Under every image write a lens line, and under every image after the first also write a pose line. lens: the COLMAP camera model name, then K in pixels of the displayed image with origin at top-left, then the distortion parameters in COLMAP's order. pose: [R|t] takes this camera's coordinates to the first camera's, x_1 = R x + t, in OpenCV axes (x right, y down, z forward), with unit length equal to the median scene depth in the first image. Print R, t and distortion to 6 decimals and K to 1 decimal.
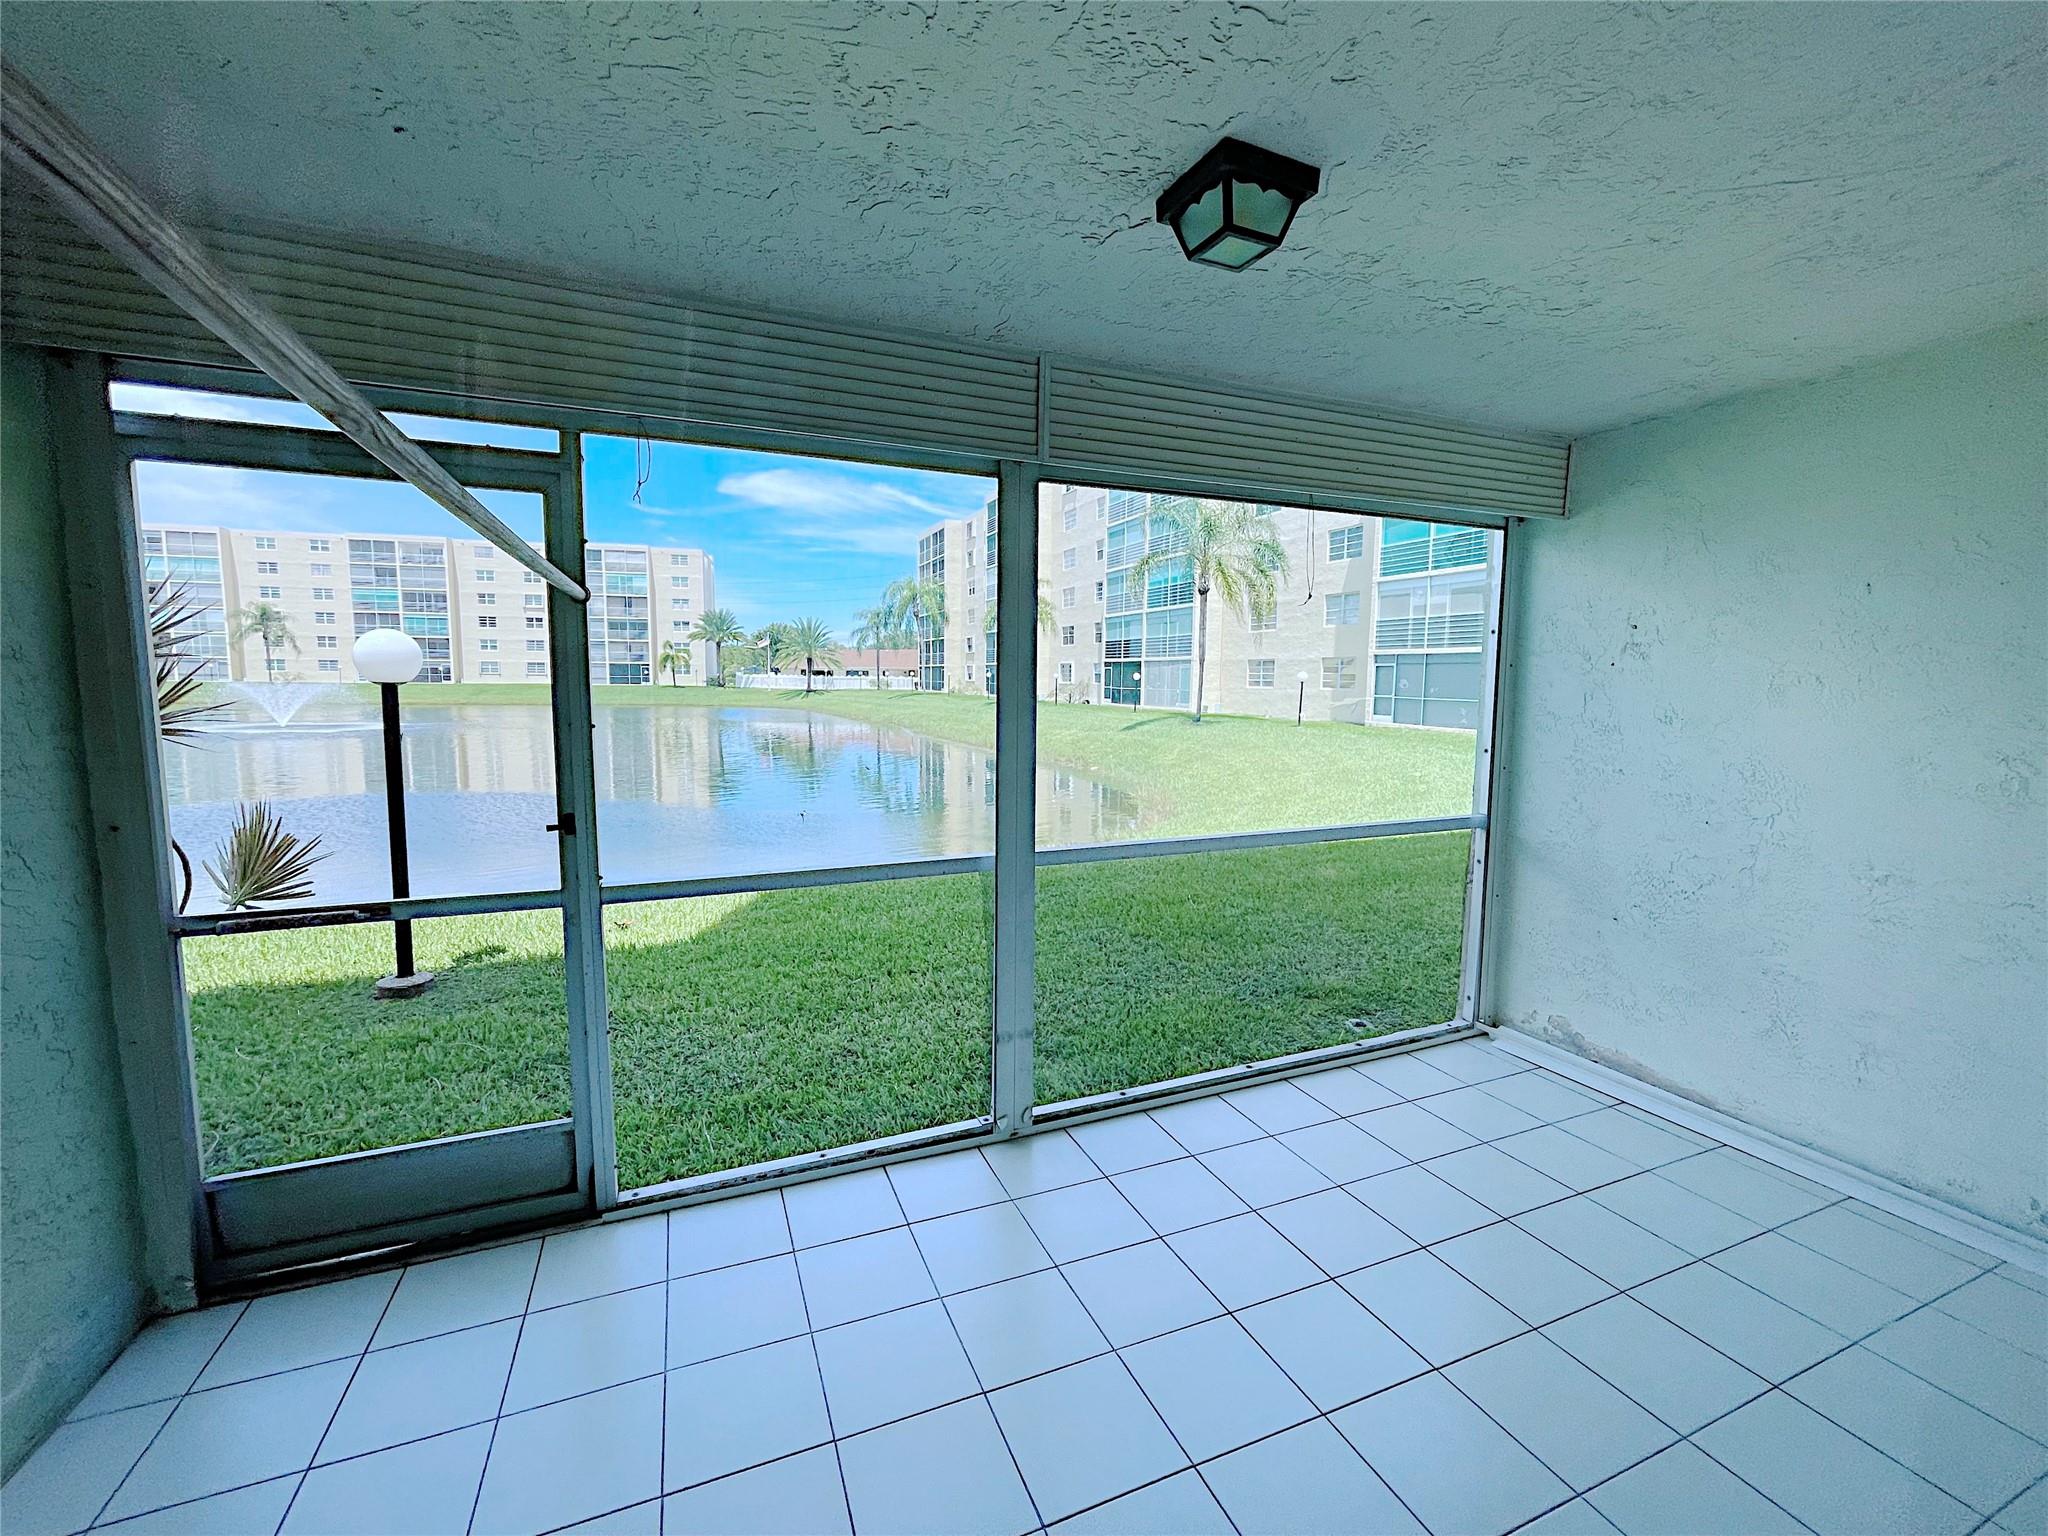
lens RADIAL K [[831.4, 0, 1019.3], [0, 831.4, 762.2], [0, 0, 1]] dist [-0.002278, 0.001090]
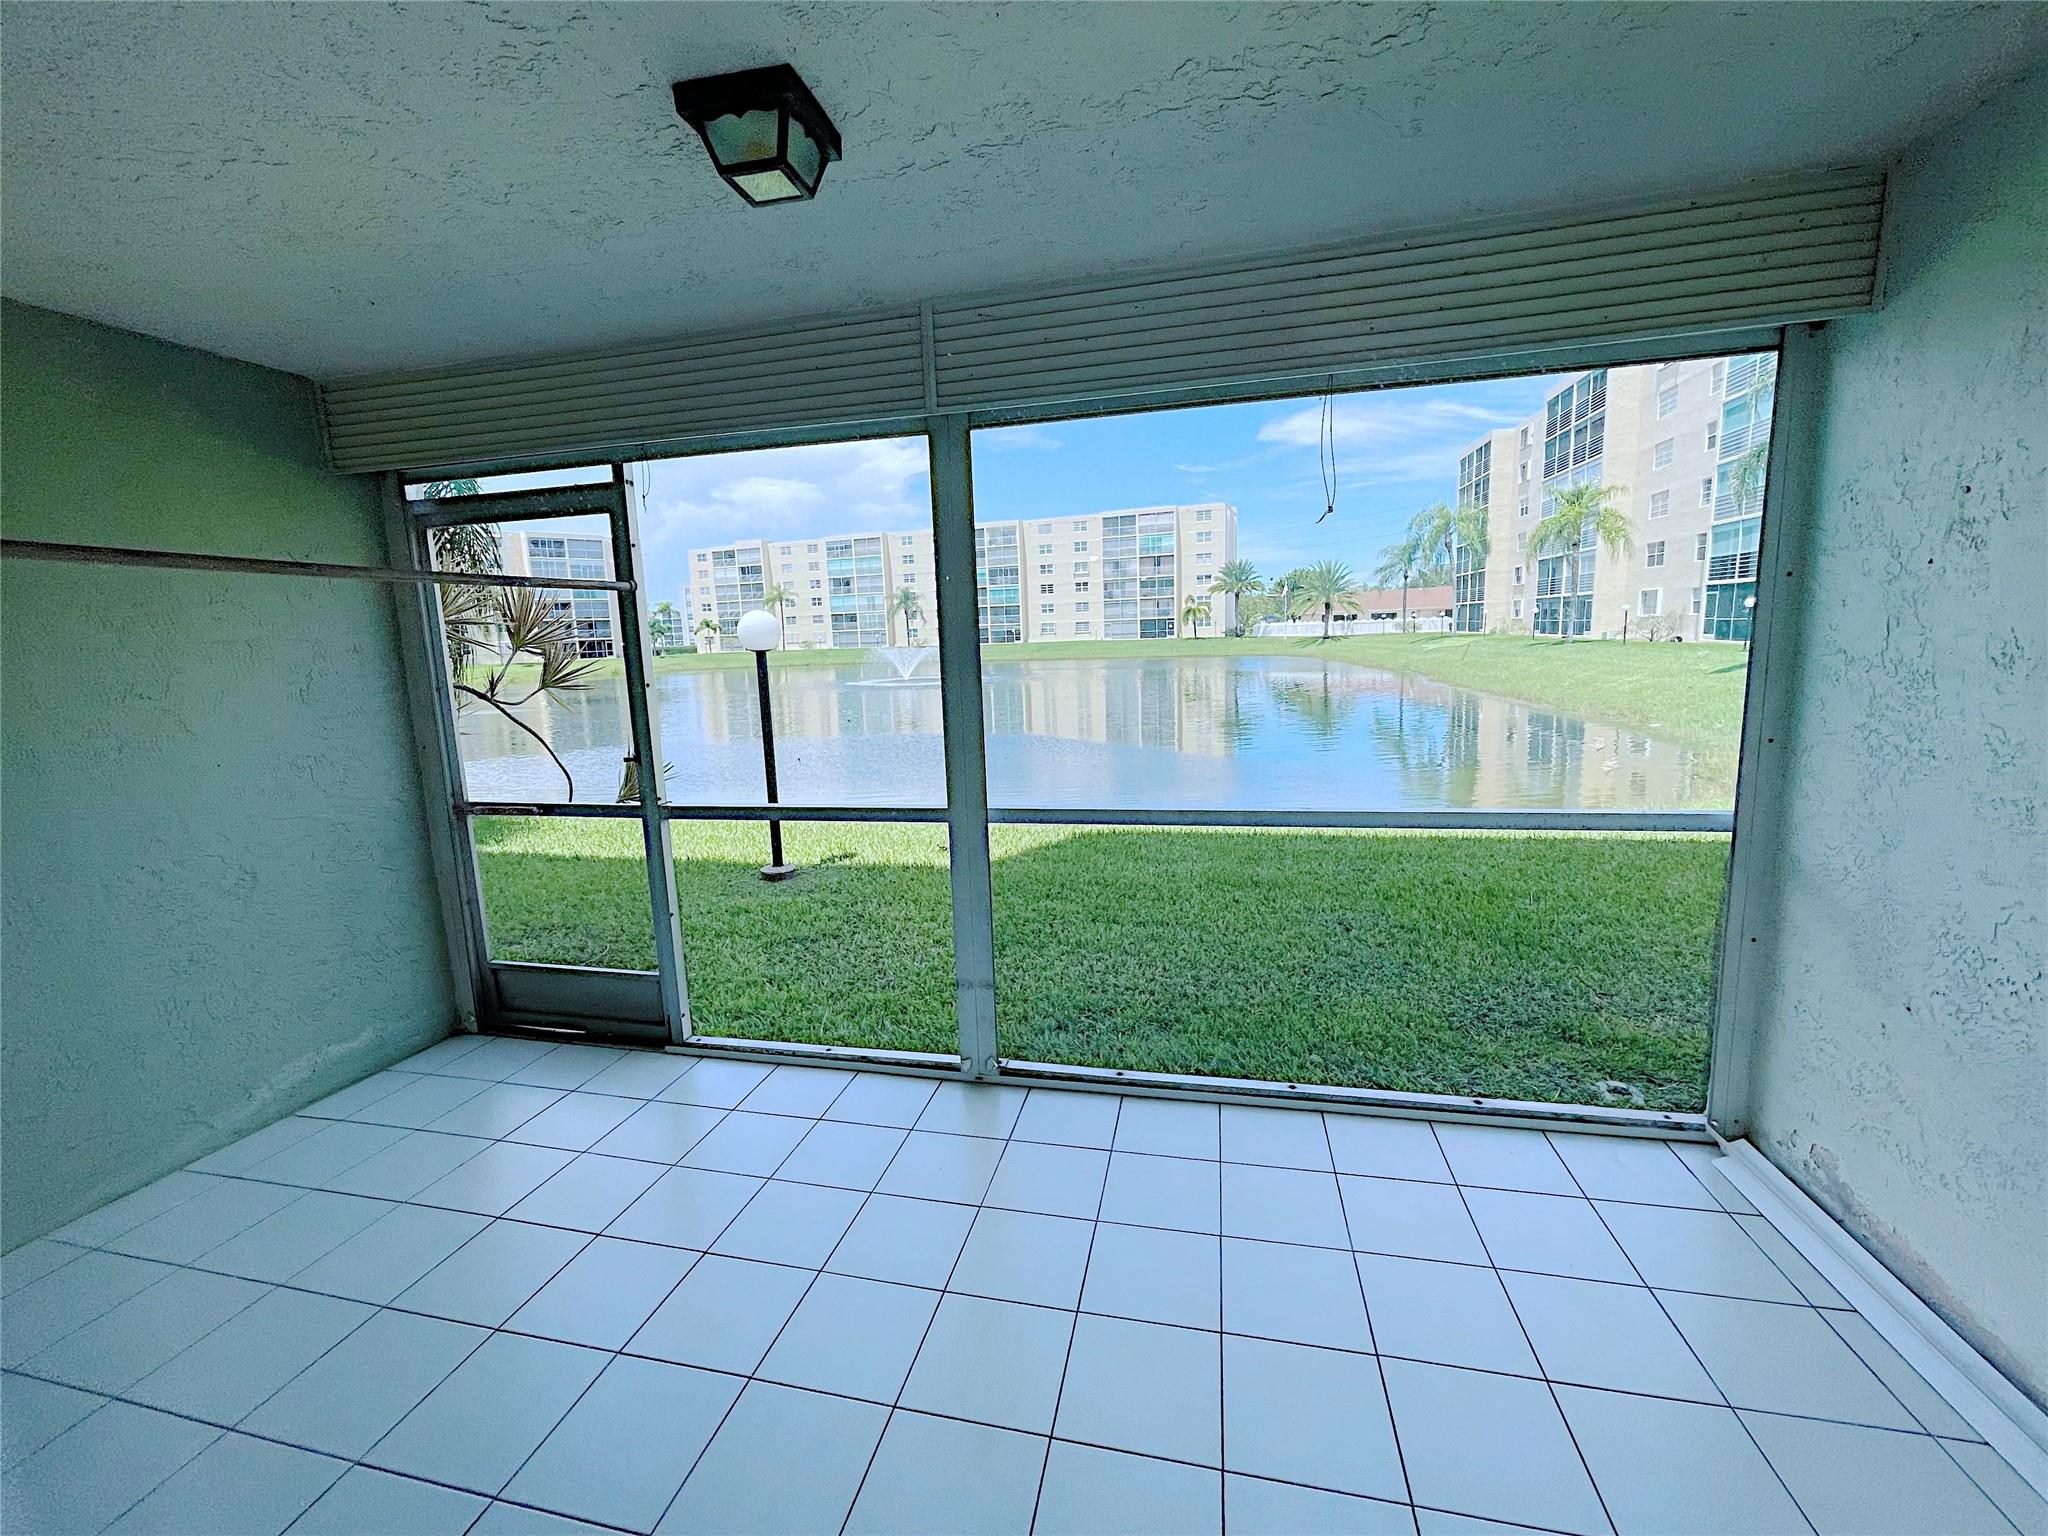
lens RADIAL K [[831.4, 0, 1019.3], [0, 831.4, 762.2], [0, 0, 1]] dist [-0.002278, 0.001090]
pose [[0.815462, 0.049285, -0.576709, 0.571131], [-0.013859, 0.997745, 0.065670, -0.012108], [0.578645, -0.045559, 0.814306, 0.193130]]
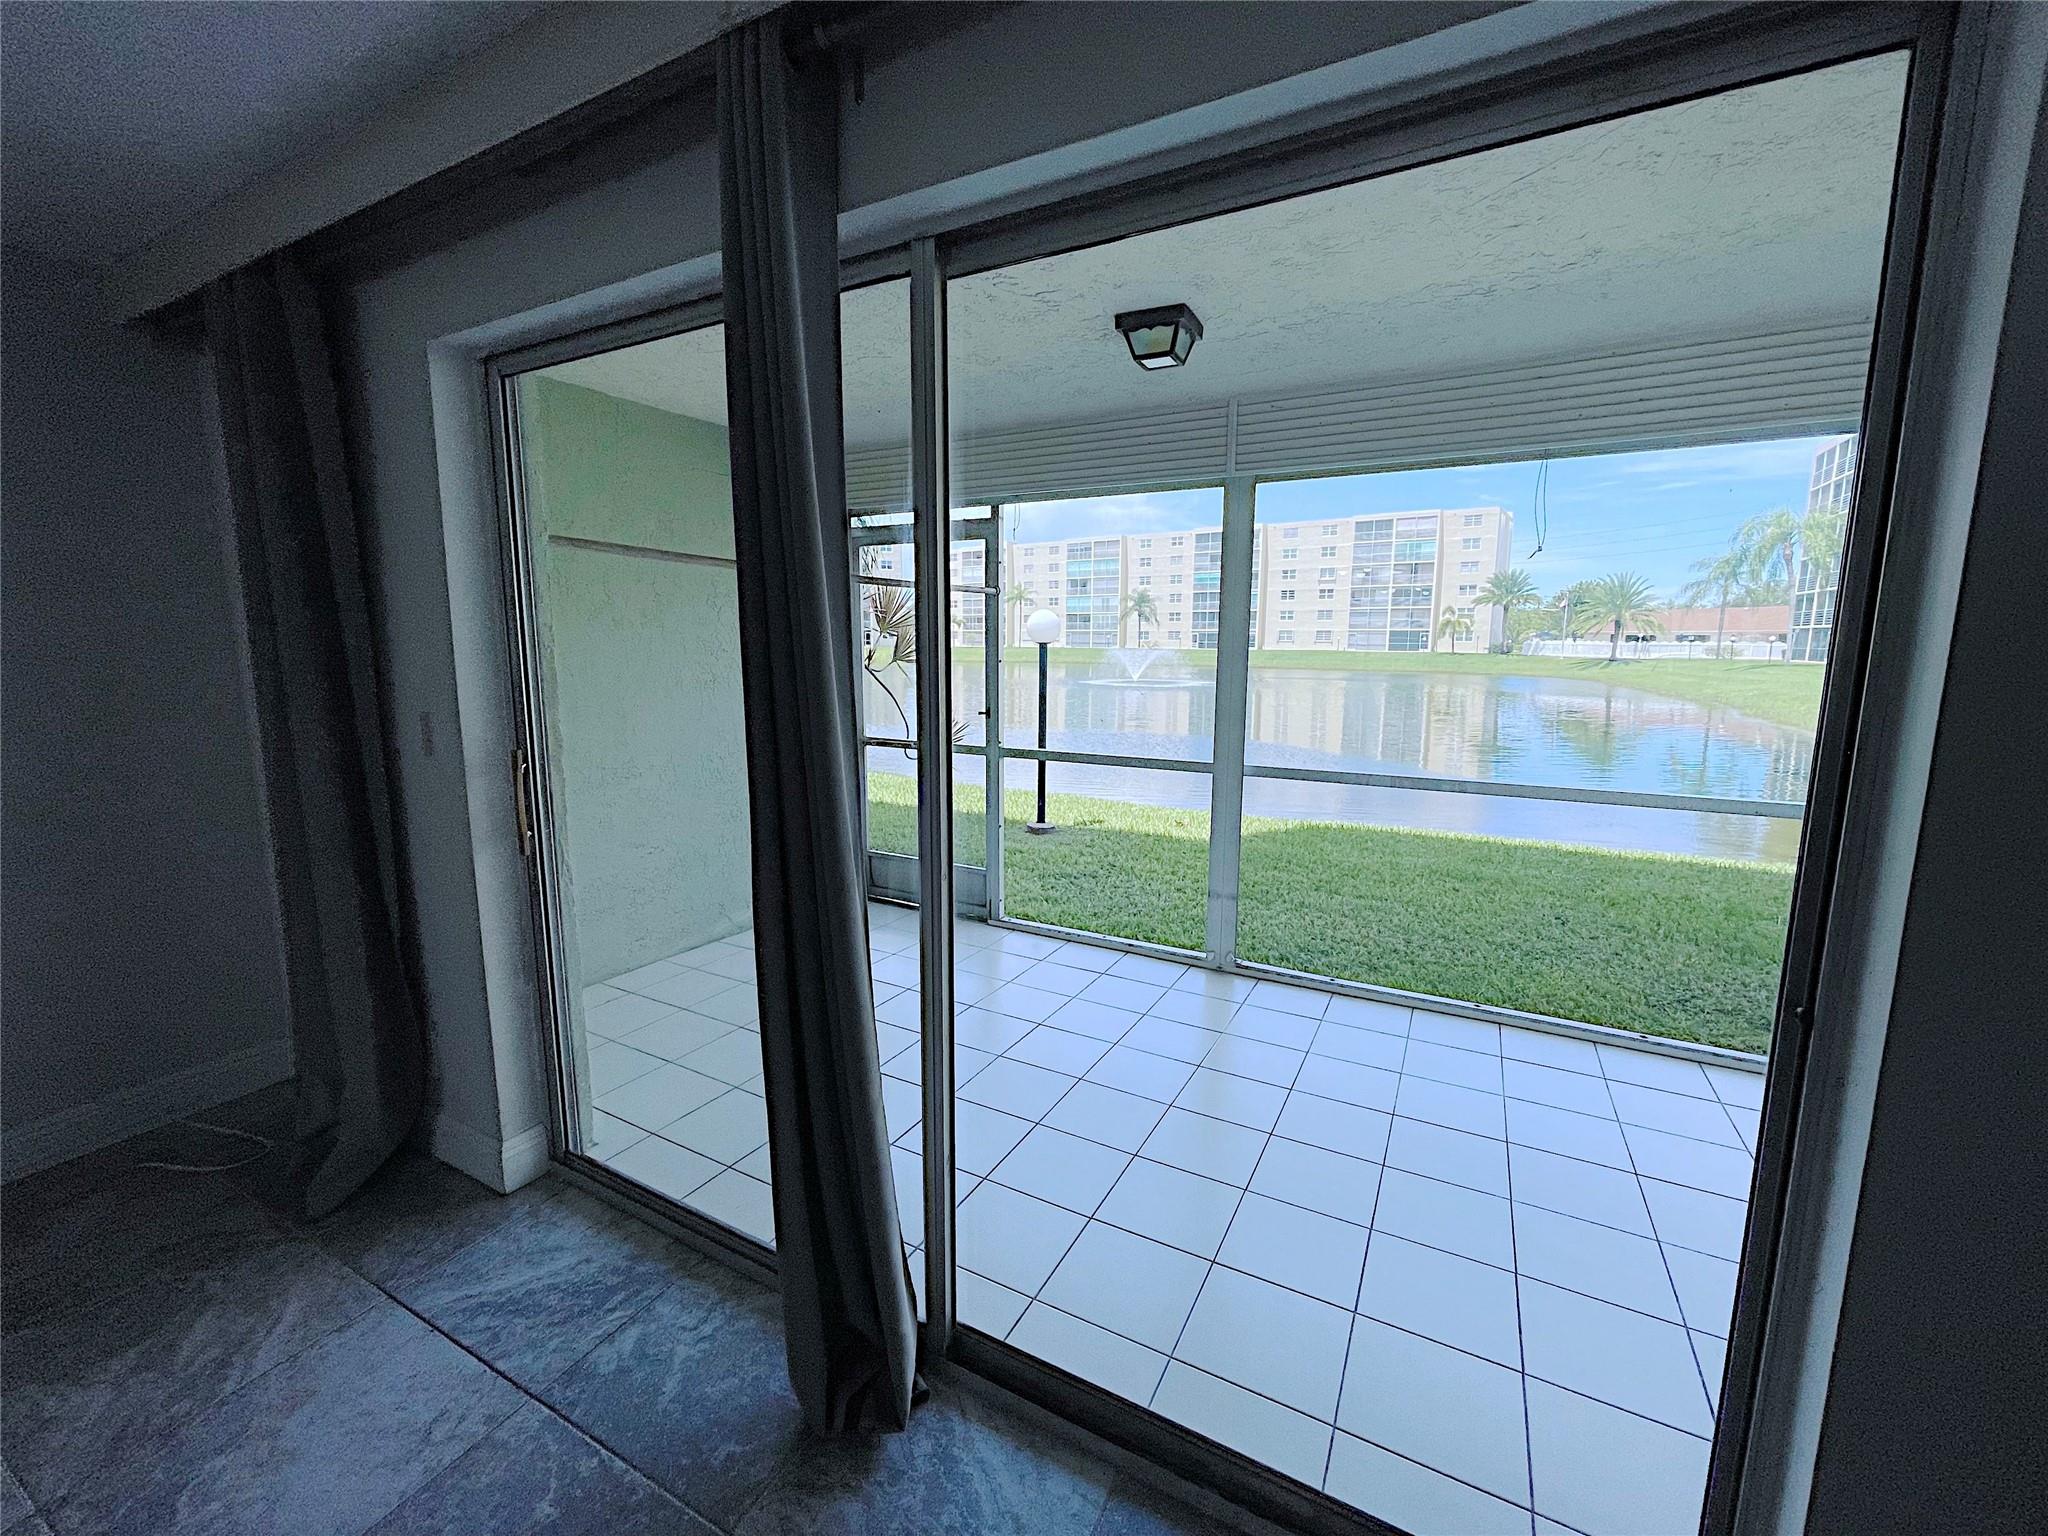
lens RADIAL K [[831.4, 0, 1019.3], [0, 831.4, 762.2], [0, 0, 1]] dist [-0.002278, 0.001090]
pose [[0.631885, 0.107163, -0.767618, 0.750797], [-0.077276, 0.994171, 0.075179, 0.030280], [0.771200, 0.011814, 0.636483, -0.123643]]
